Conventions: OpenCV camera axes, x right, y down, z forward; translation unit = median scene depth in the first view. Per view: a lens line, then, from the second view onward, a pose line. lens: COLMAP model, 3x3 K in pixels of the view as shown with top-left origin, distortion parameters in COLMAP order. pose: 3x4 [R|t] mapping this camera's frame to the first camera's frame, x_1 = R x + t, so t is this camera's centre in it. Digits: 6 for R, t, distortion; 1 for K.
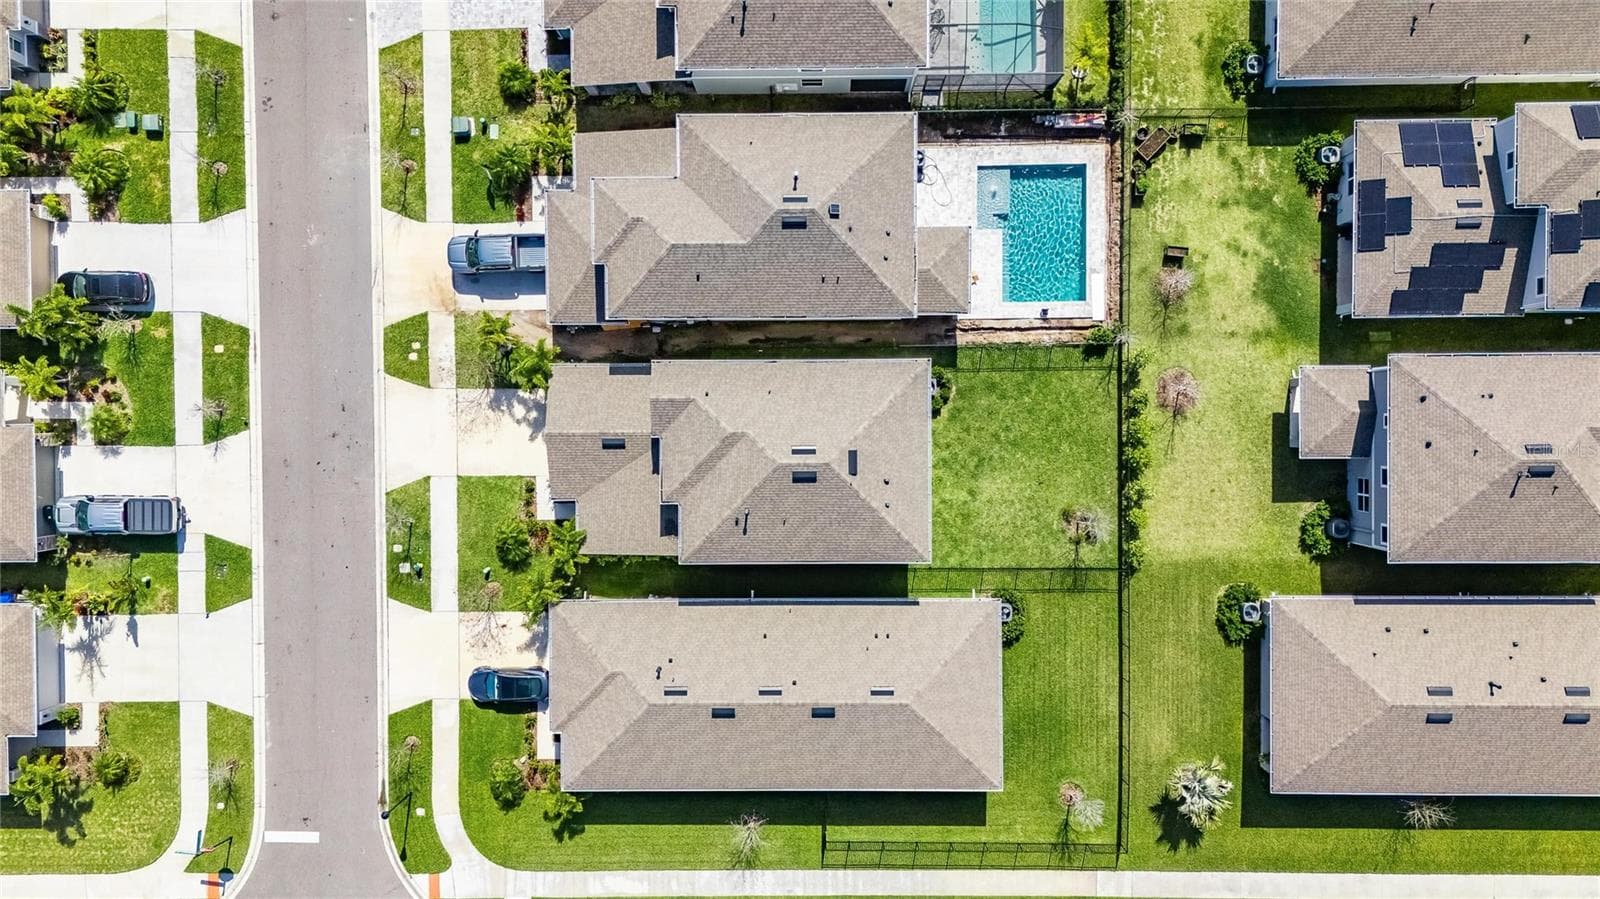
lens RADIAL K [[1177.1, 0, 812.9], [0, 1177.1, 453.7], [0, 0, 1]] dist [0.077496, -0.079621]
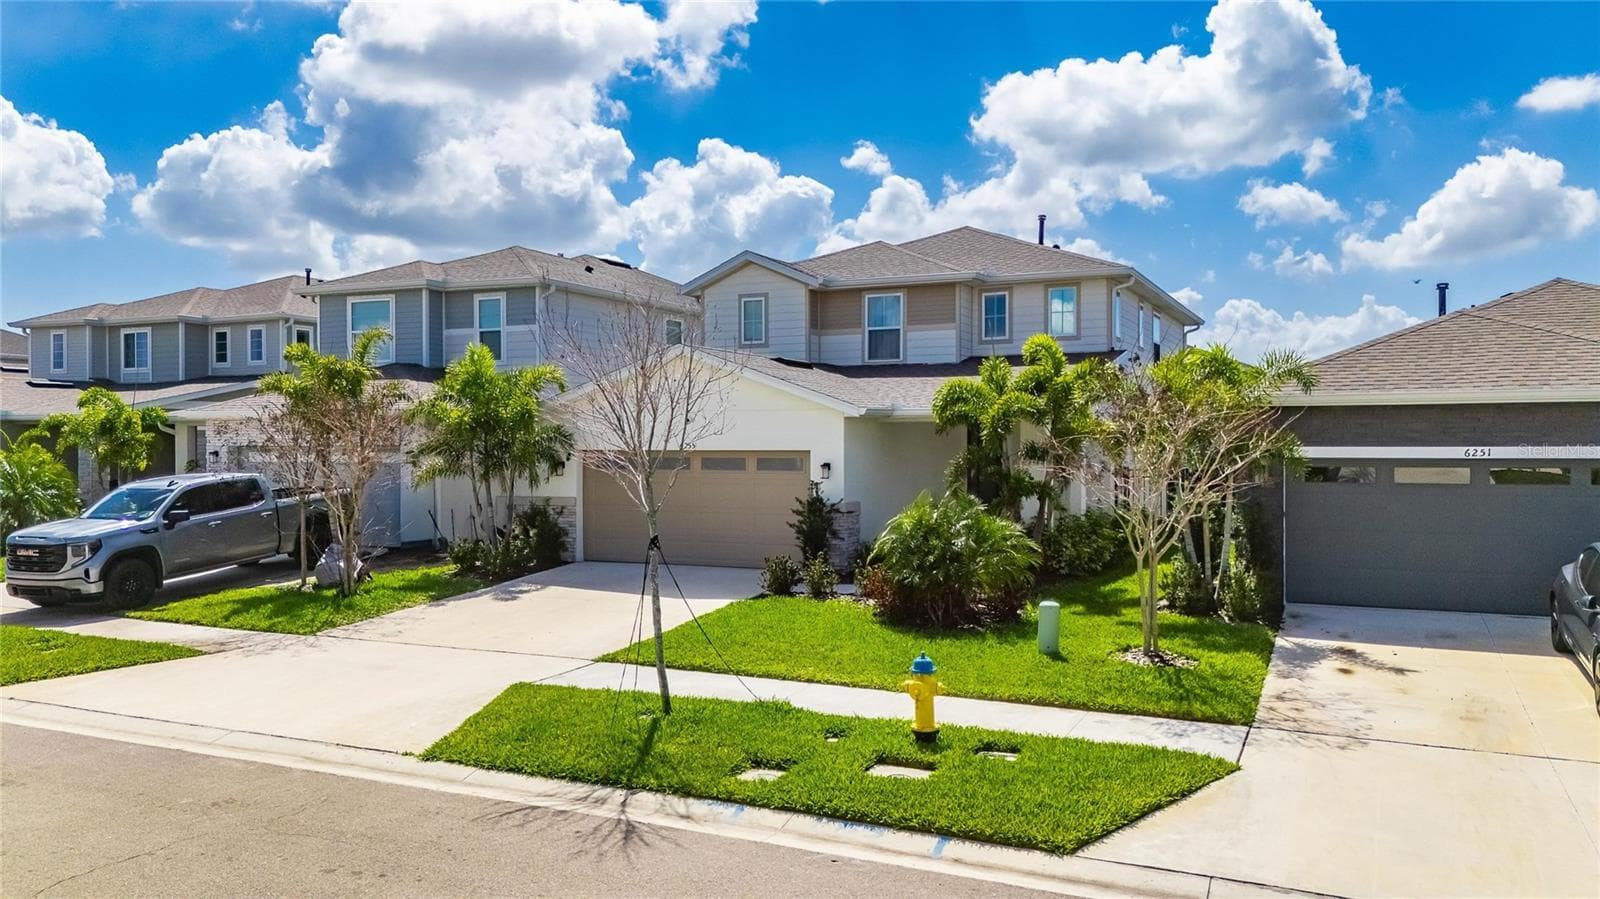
lens RADIAL K [[1177.1, 0, 806.3], [0, 1177.1, 452.0], [0, 0, 1]] dist [0.077496, -0.079621]
pose [[0.425188, 0.010001, 0.905050, -0.486082], [0.905027, -0.017844, -0.424980, 0.150142], [0.011900, 0.999791, -0.016638, 0.967146]]
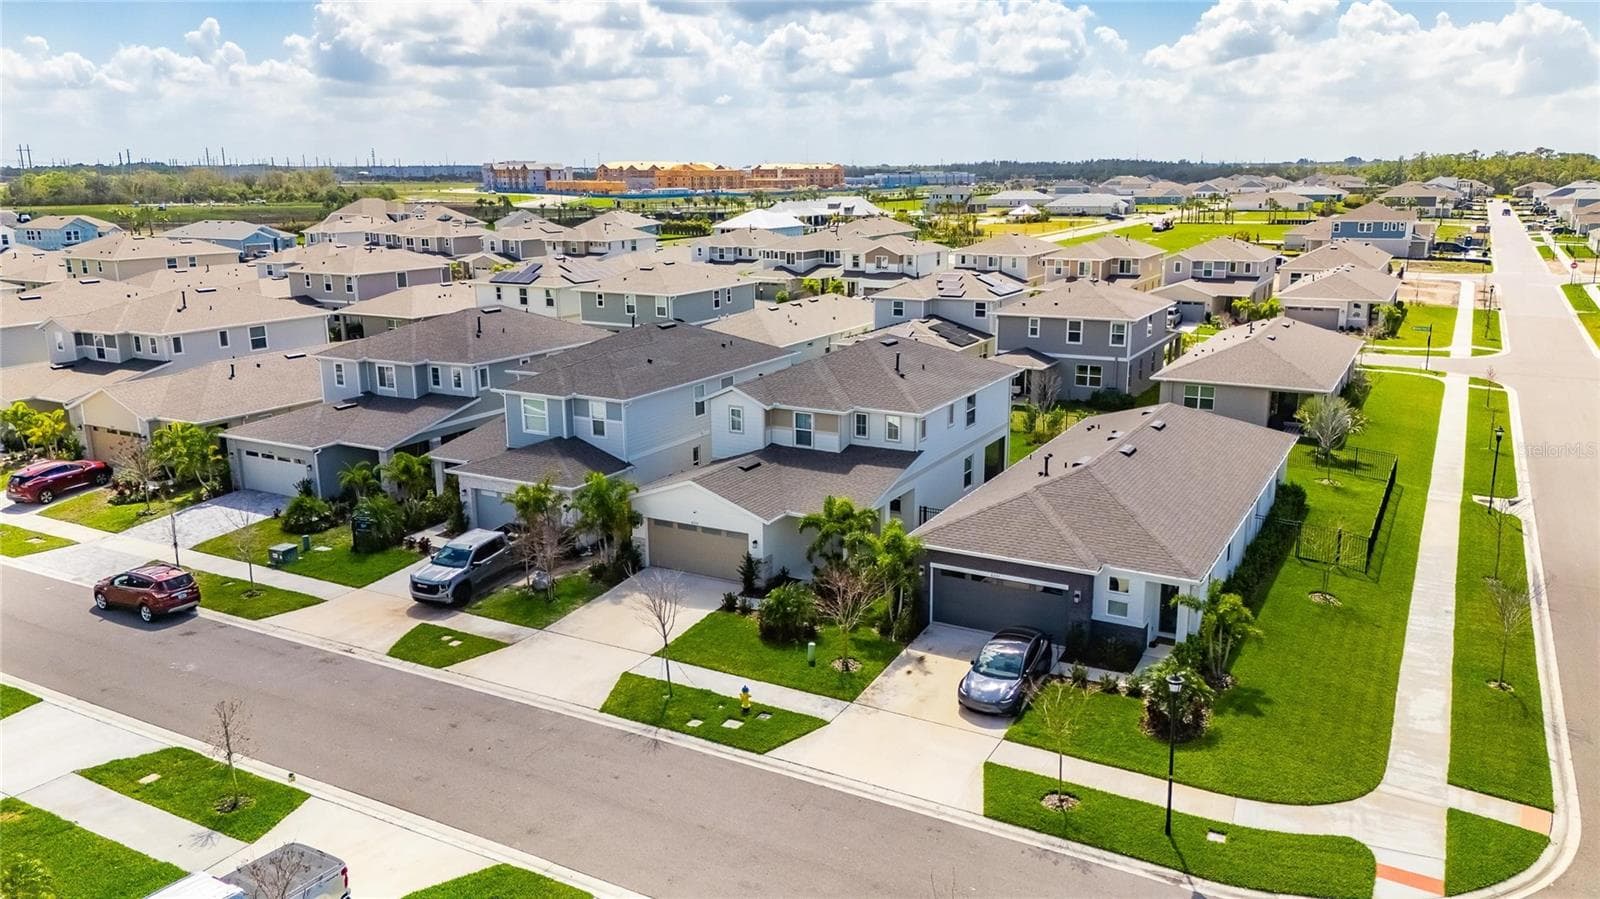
lens RADIAL K [[1177.1, 0, 806.0], [0, 1177.1, 460.7], [0, 0, 1]] dist [0.077496, -0.079621]
pose [[0.485494, -0.193680, 0.852516, -0.762610], [0.874134, 0.092362, -0.476822, 0.369931], [0.013611, 0.976707, 0.214143, 0.774555]]
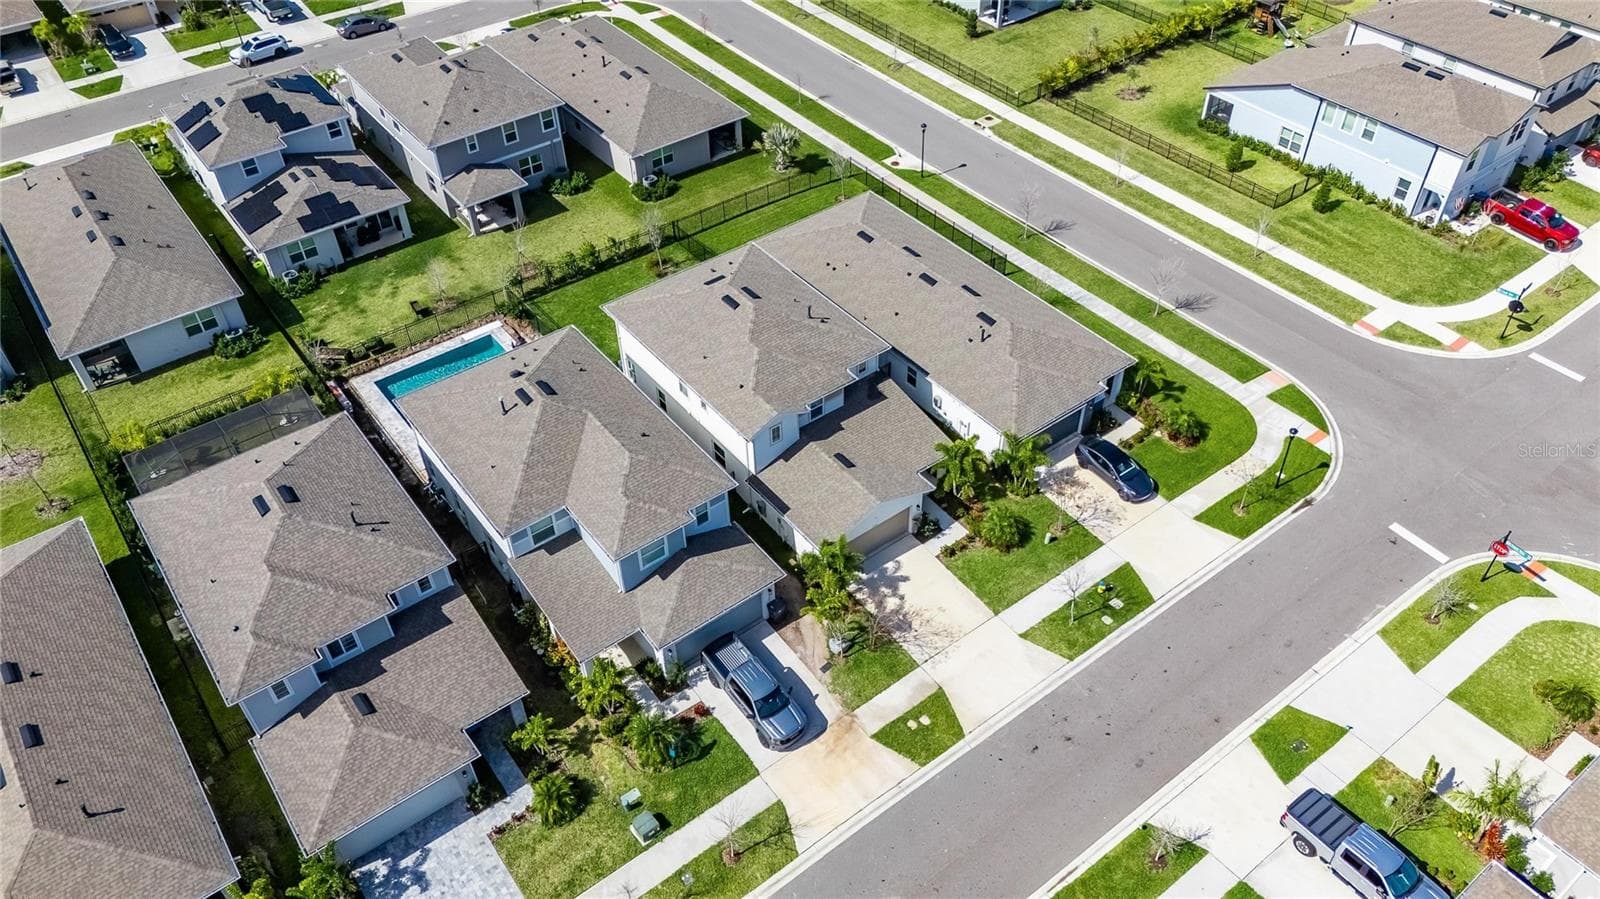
lens RADIAL K [[1177.1, 0, 812.7], [0, 1177.1, 450.5], [0, 0, 1]] dist [0.077496, -0.079621]
pose [[-0.604256, -0.522249, 0.601773, -0.676229], [0.795600, -0.436716, 0.419880, -0.397847], [0.043522, 0.732486, 0.679390, 0.321405]]
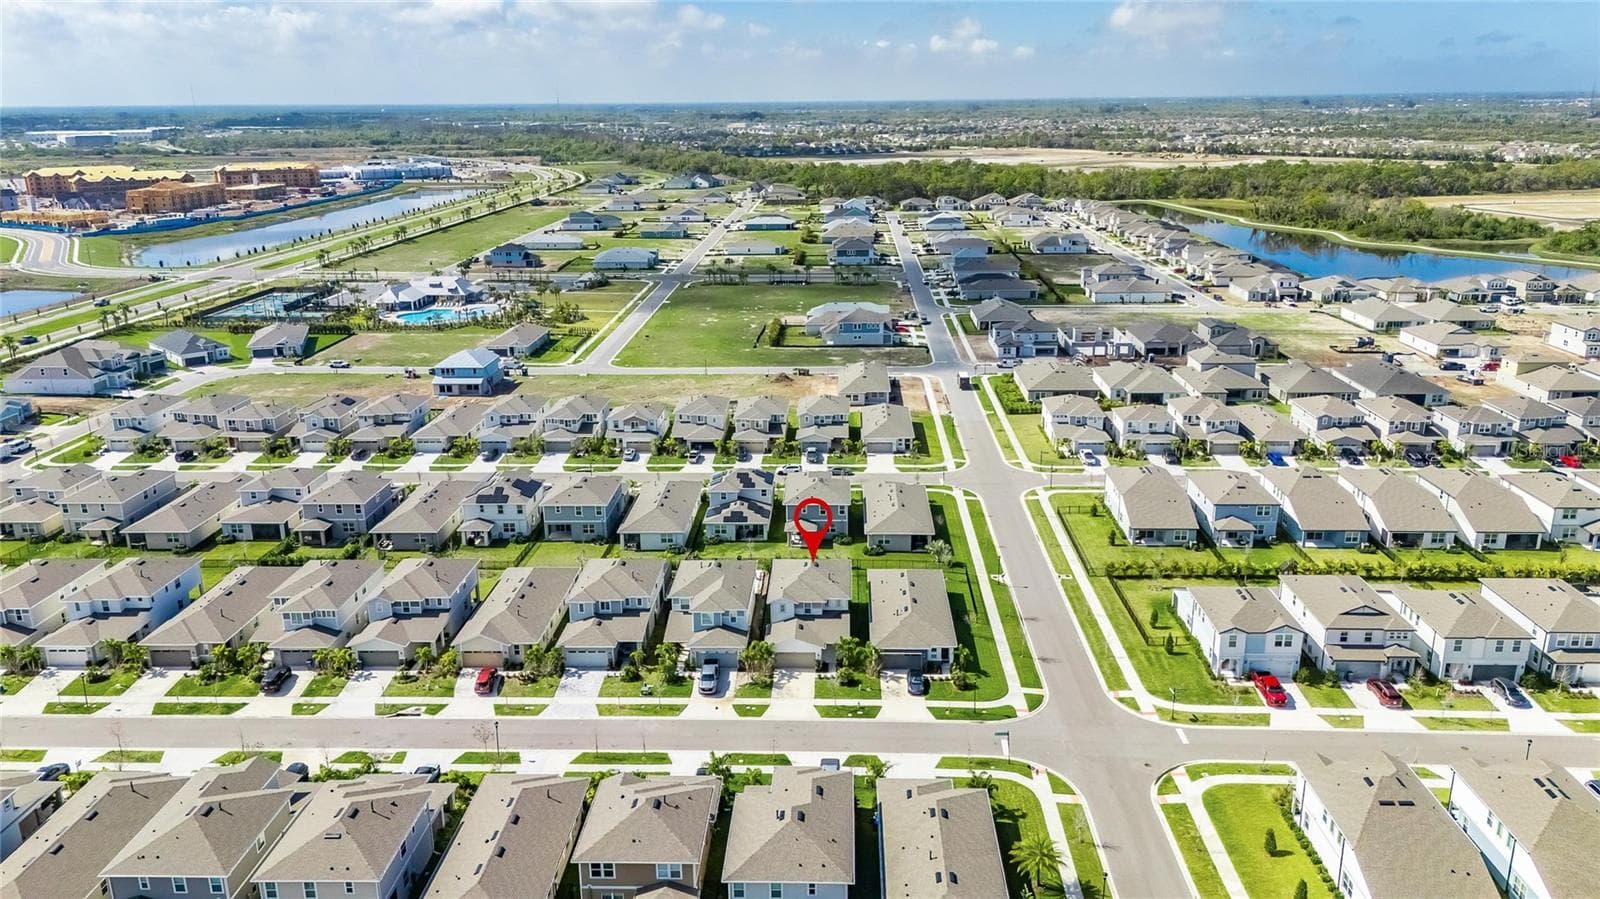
lens RADIAL K [[1177.1, 0, 804.0], [0, 1177.1, 450.3], [0, 0, 1]] dist [0.077496, -0.079621]
pose [[0.040763, -0.266610, 0.962942, -2.132737], [0.998688, -0.019029, -0.047545, 0.105485], [0.031000, 0.963617, 0.265484, 0.056562]]
